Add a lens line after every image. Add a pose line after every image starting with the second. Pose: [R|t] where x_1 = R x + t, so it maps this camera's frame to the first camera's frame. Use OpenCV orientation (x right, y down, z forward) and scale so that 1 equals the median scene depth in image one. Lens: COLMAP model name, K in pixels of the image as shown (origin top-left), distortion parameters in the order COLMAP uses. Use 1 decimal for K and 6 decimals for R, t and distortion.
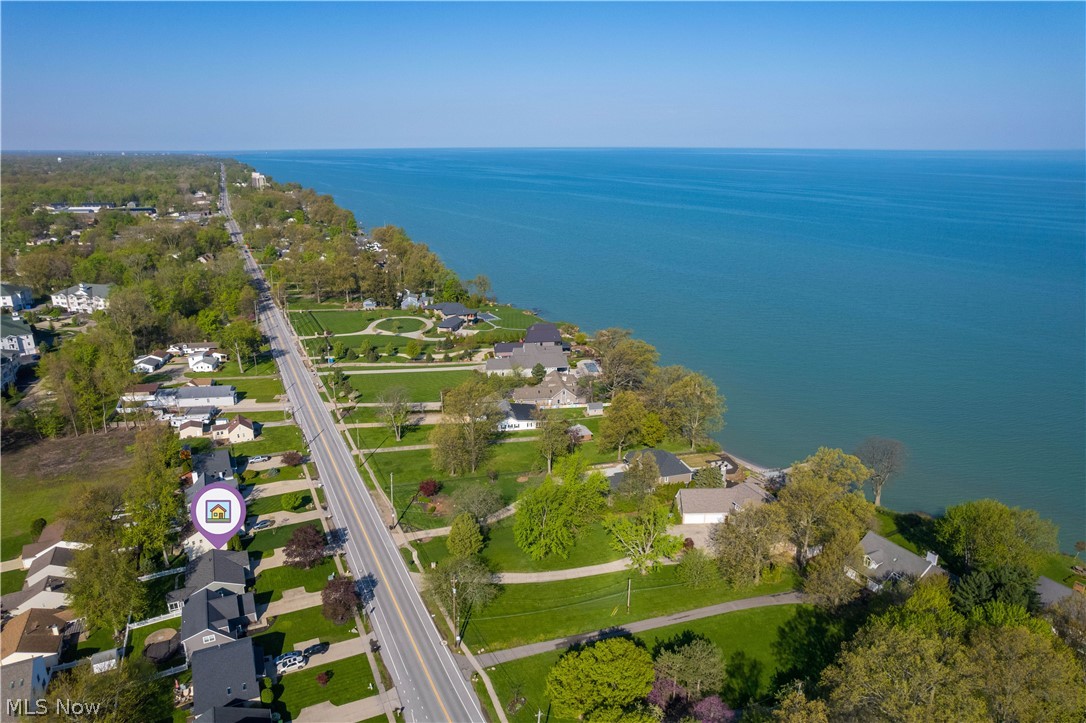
lens RADIAL K [[698.7, 0, 543.0], [0, 698.7, 361.5], [0, 0, 1]] dist [-0.076316, 0.058966]
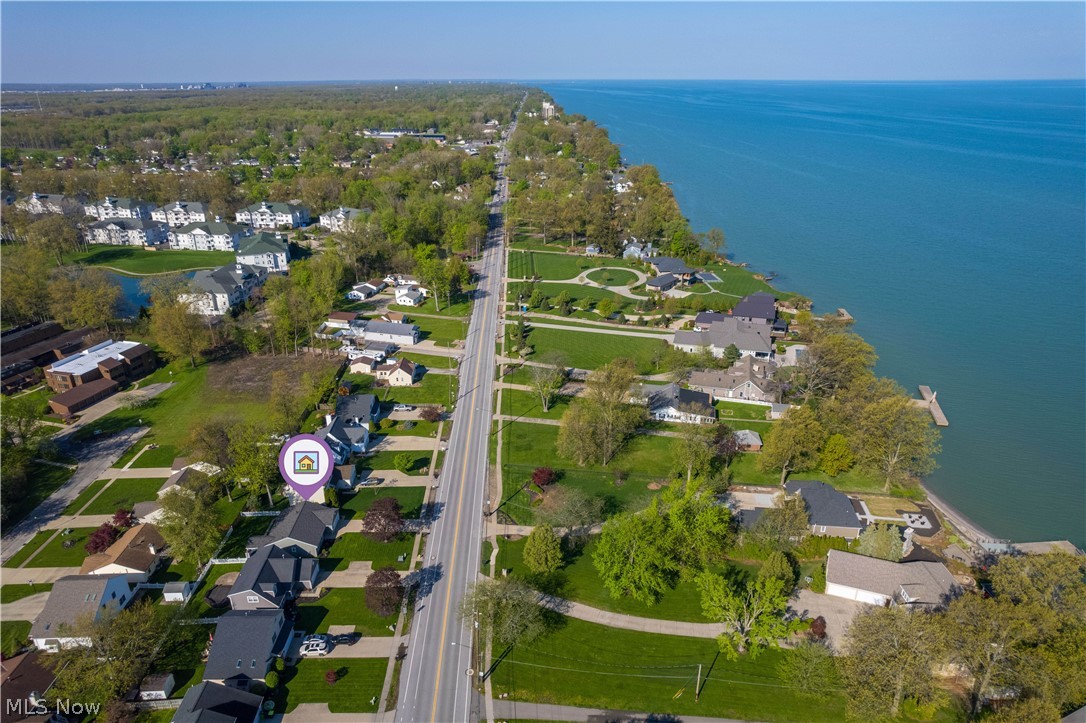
lens RADIAL K [[698.7, 0, 543.0], [0, 698.7, 361.5], [0, 0, 1]] dist [-0.076316, 0.058966]
pose [[0.916018, 0.149534, -0.372224, 0.110803], [-0.115597, 0.986960, 0.112018, -0.049210], [0.384120, -0.059583, 0.921359, 0.131029]]
